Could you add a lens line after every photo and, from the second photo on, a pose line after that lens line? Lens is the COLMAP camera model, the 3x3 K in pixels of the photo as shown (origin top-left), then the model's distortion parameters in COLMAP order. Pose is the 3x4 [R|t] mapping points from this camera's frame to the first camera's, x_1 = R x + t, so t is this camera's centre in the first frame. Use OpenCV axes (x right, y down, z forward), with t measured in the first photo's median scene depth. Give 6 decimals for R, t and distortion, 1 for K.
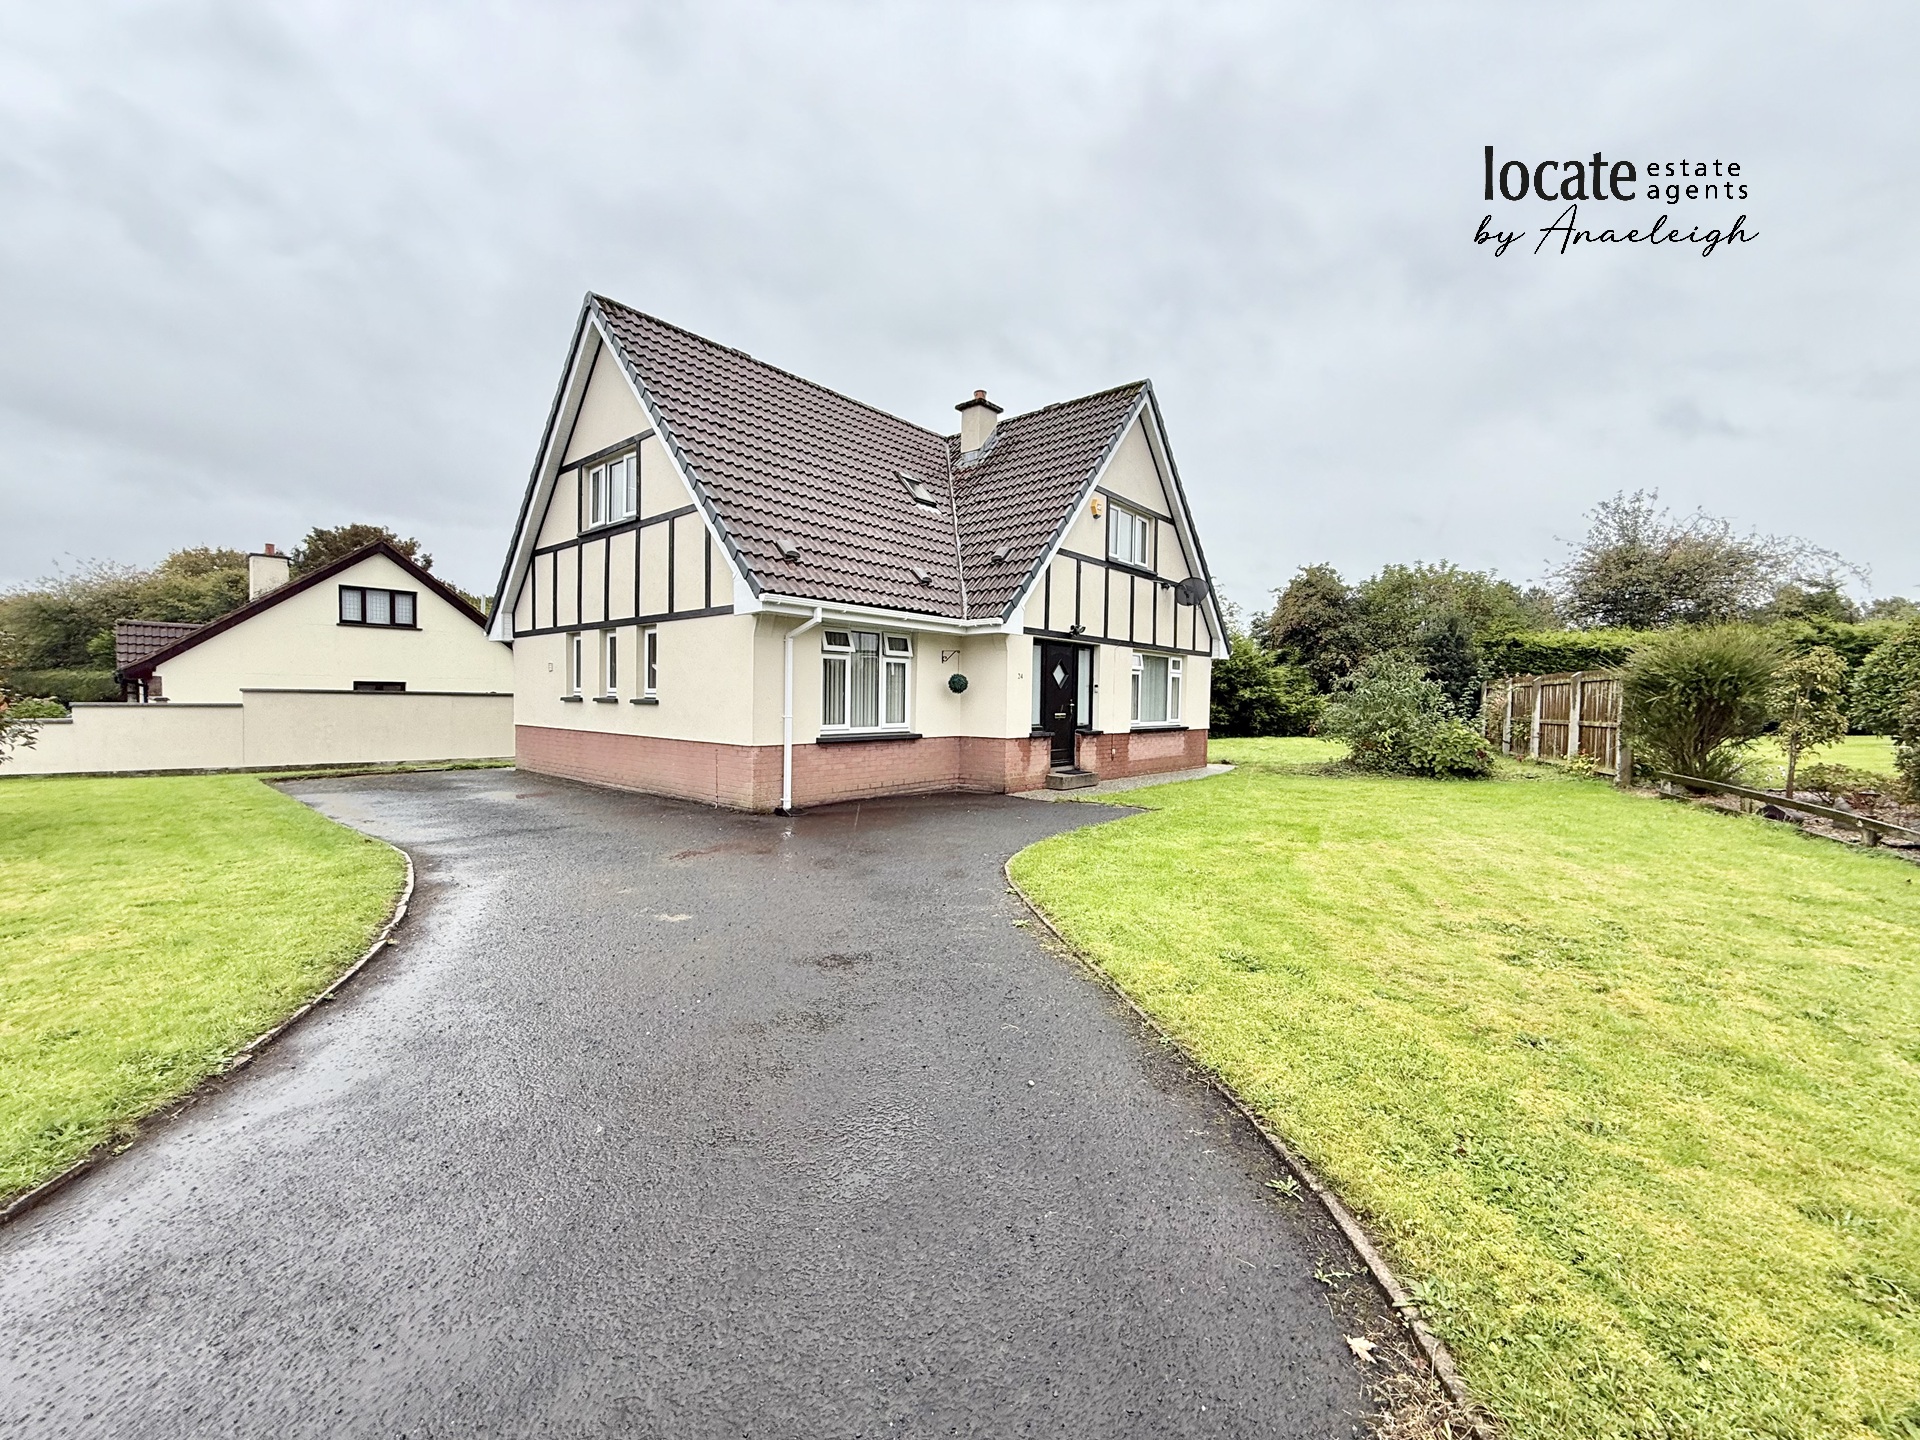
lens RADIAL K [[767.7, 0, 959.6], [0, 767.7, 720.8], [0, 0, 1]] dist [0.000100, -0.000005]
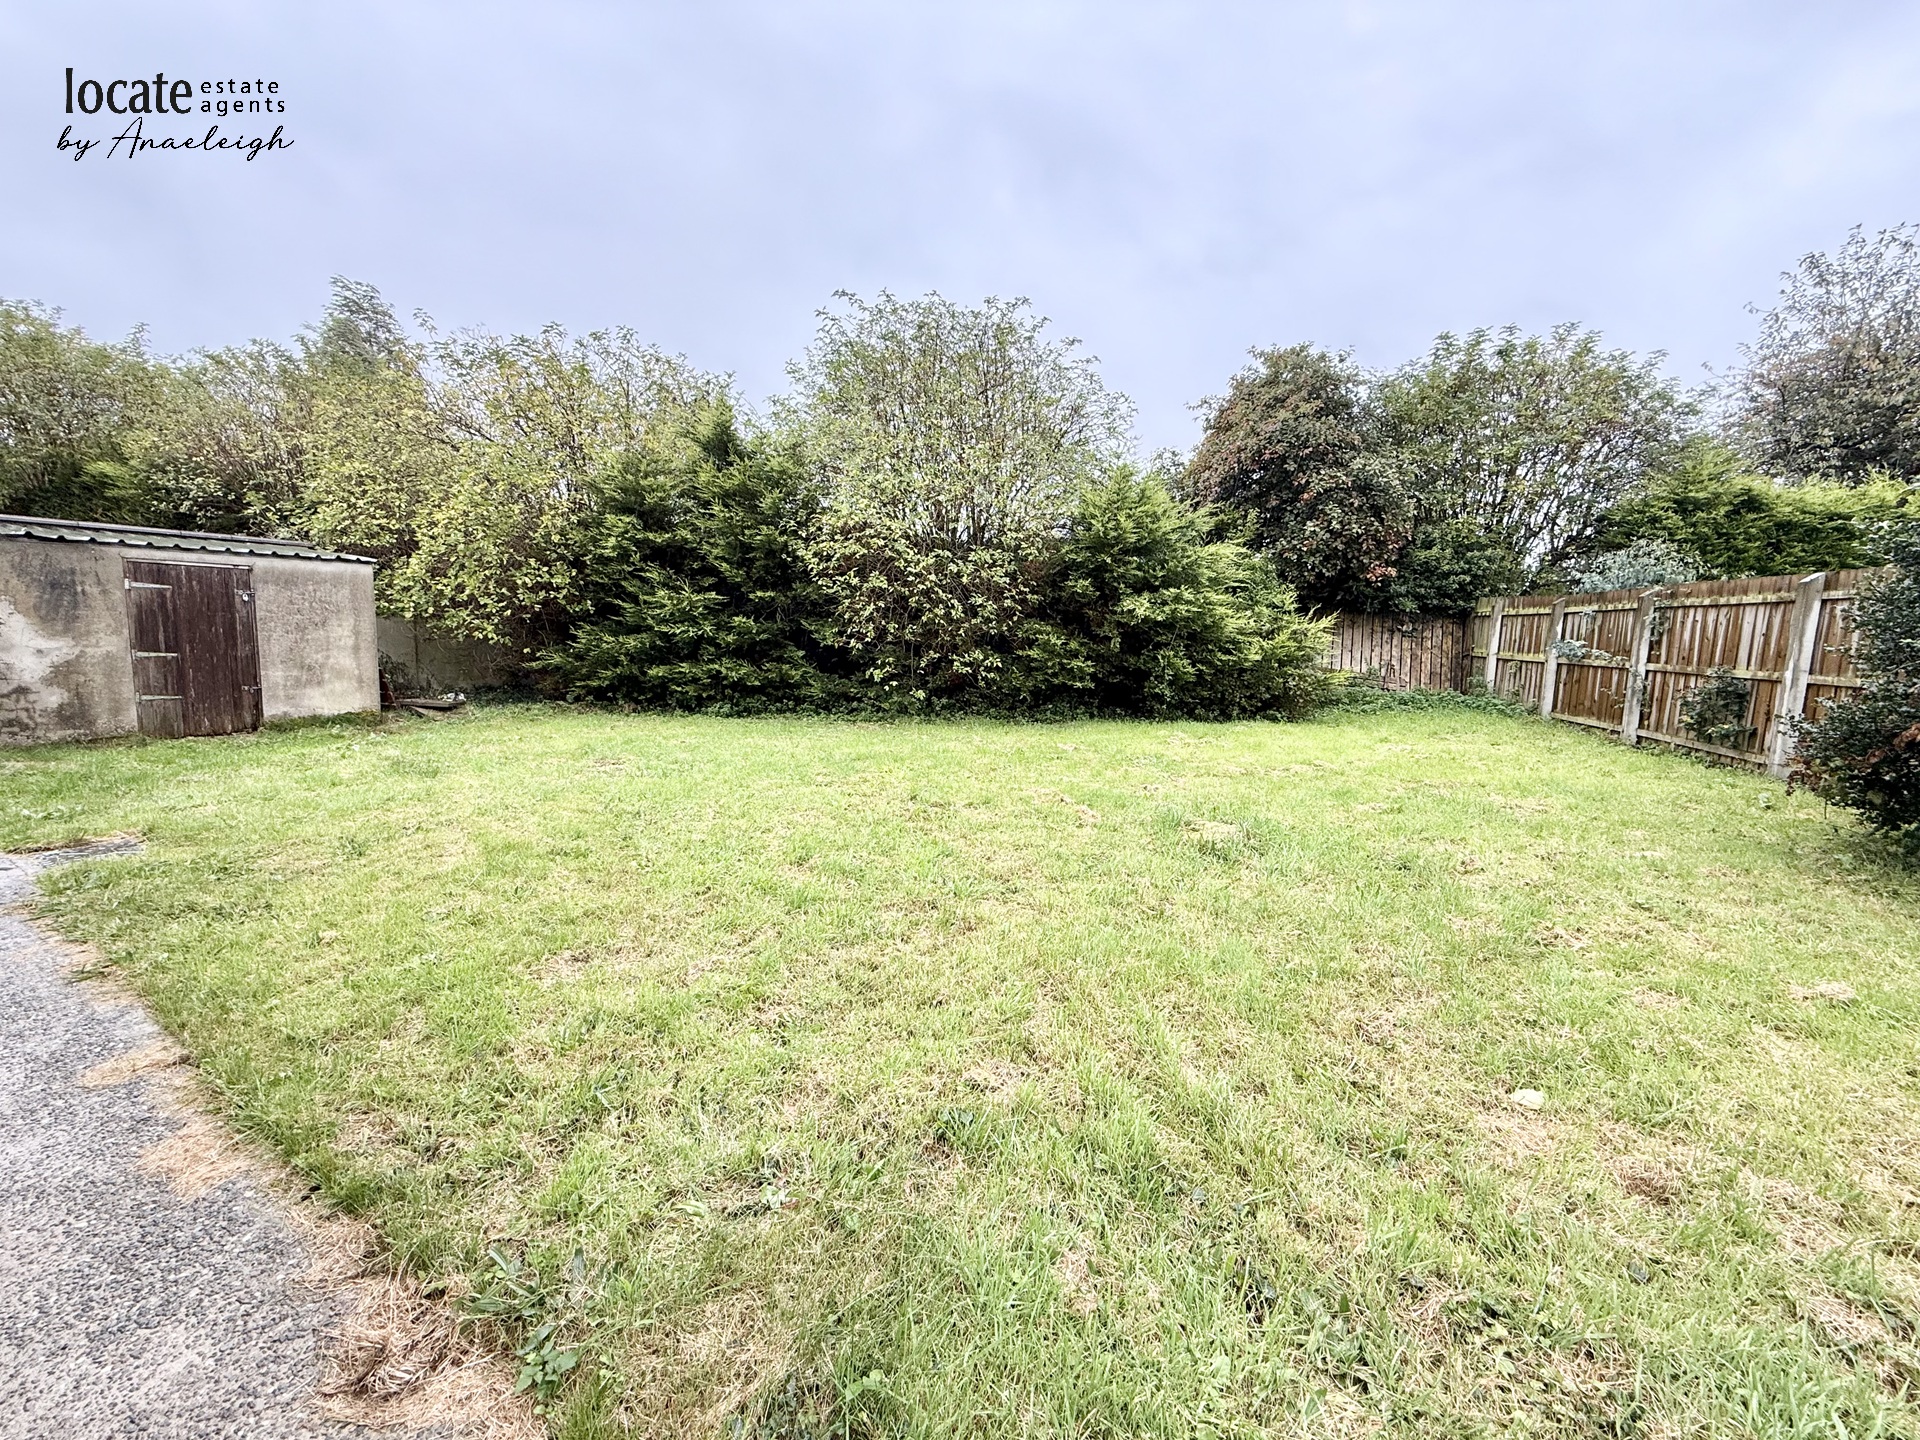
lens RADIAL K [[761.7, 0, 954.3], [0, 761.7, 720.6], [0, 0, 1]] dist [0.000035, 0.000136]
pose [[0.991294, 0.002929, 0.131634, 0.461271], [-0.014695, 0.995967, 0.088506, -0.022739], [-0.130844, -0.089670, 0.987339, 1.257839]]
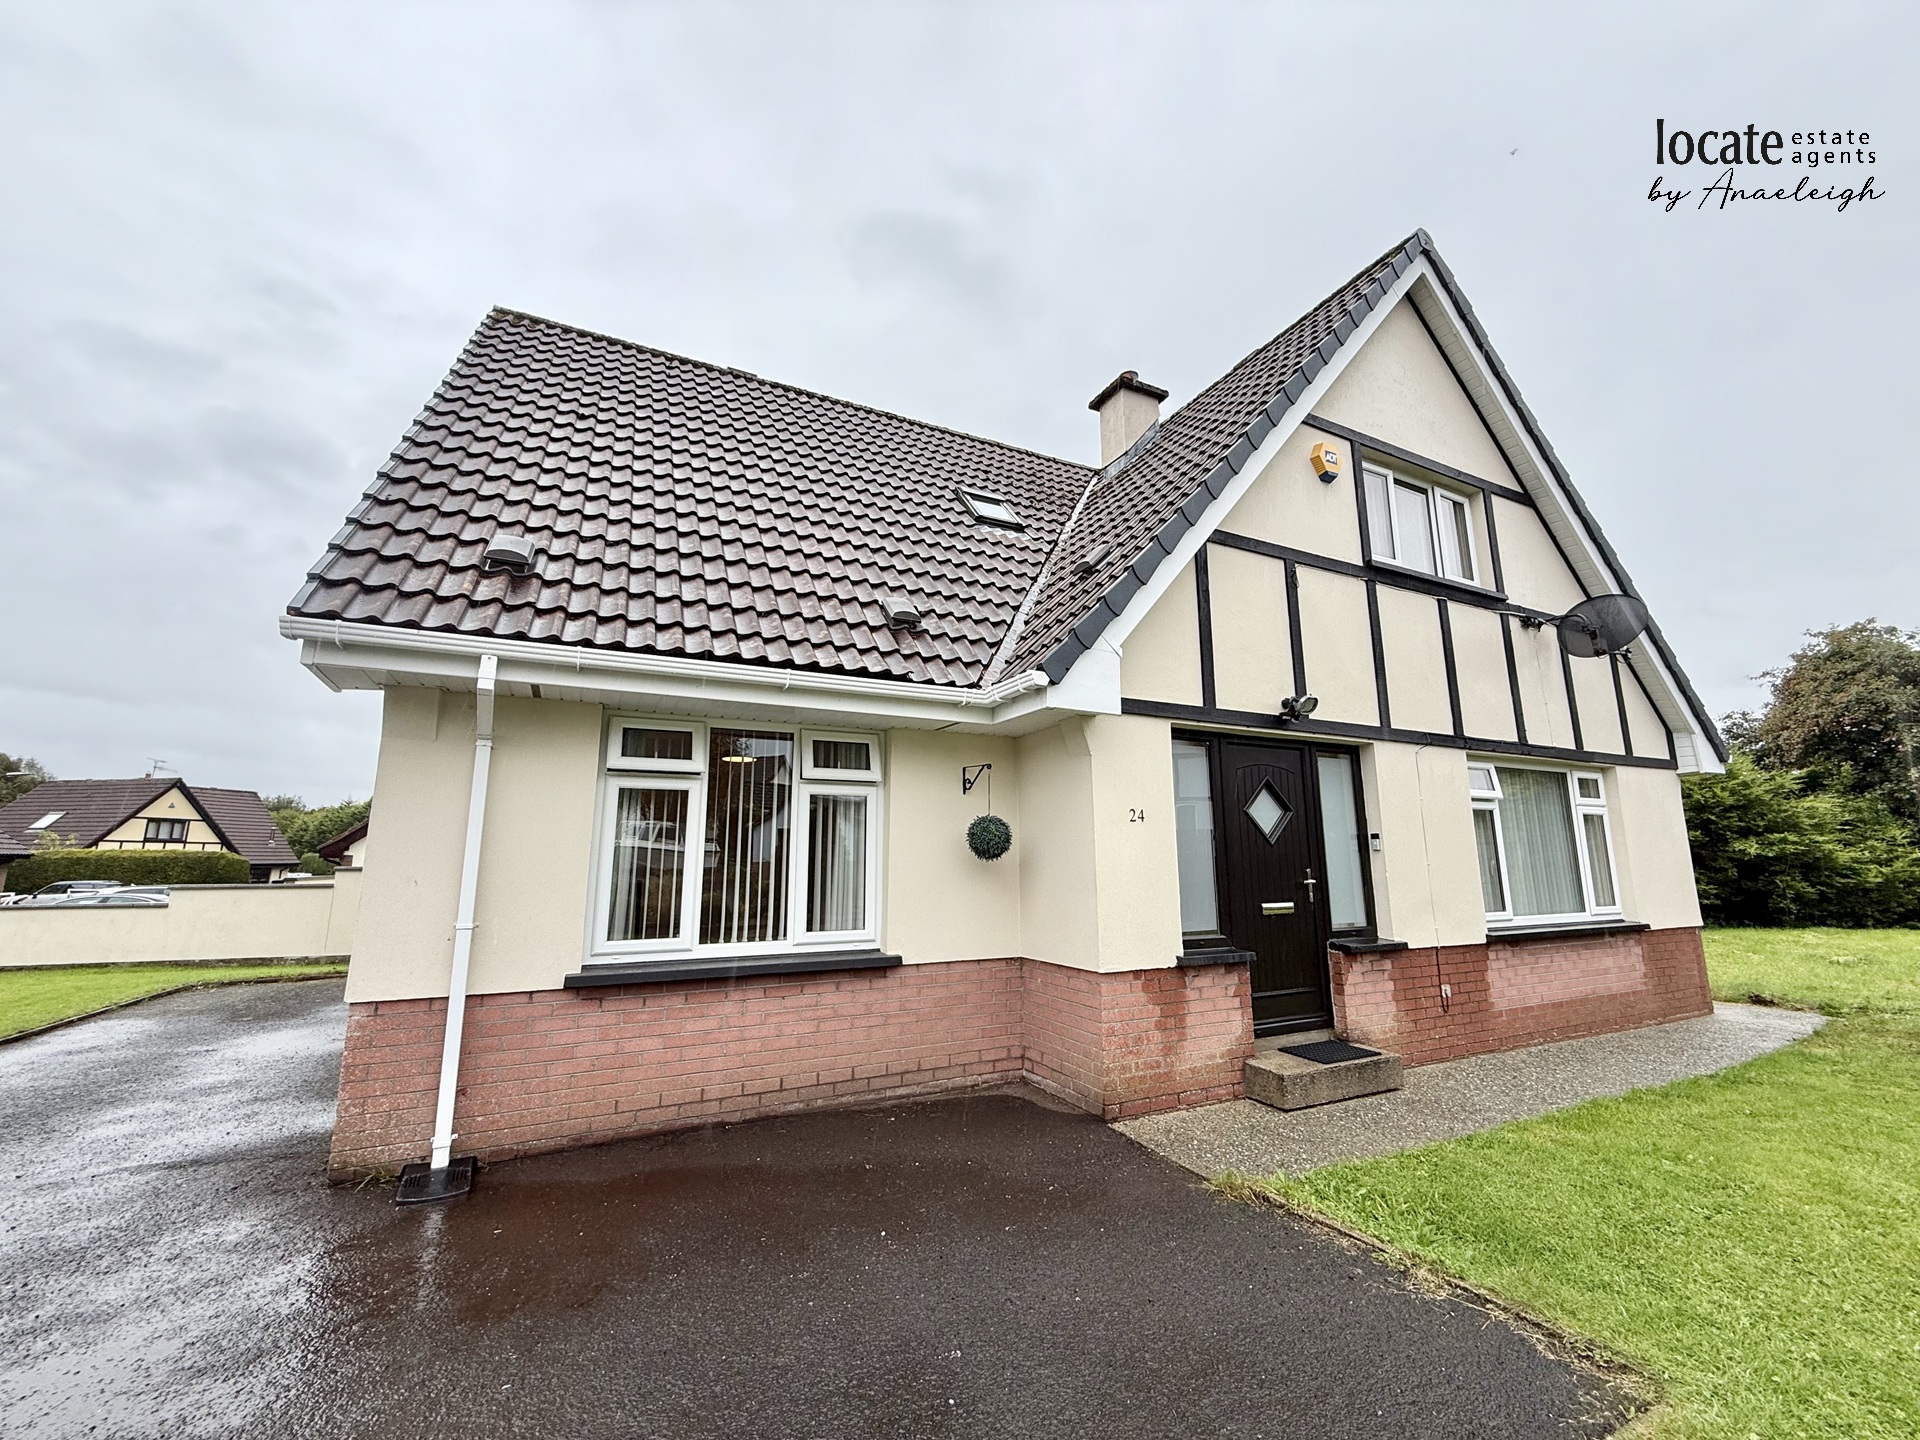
lens RADIAL K [[762.6, 0, 957.1], [0, 762.6, 716.3], [0, 0, 1]] dist [-0.000853, 0.000135]
pose [[0.916625, -0.090678, -0.389327, 0.133834], [0.003490, 0.975710, -0.219037, -0.017334], [0.399732, 0.199416, 0.894677, 0.495578]]
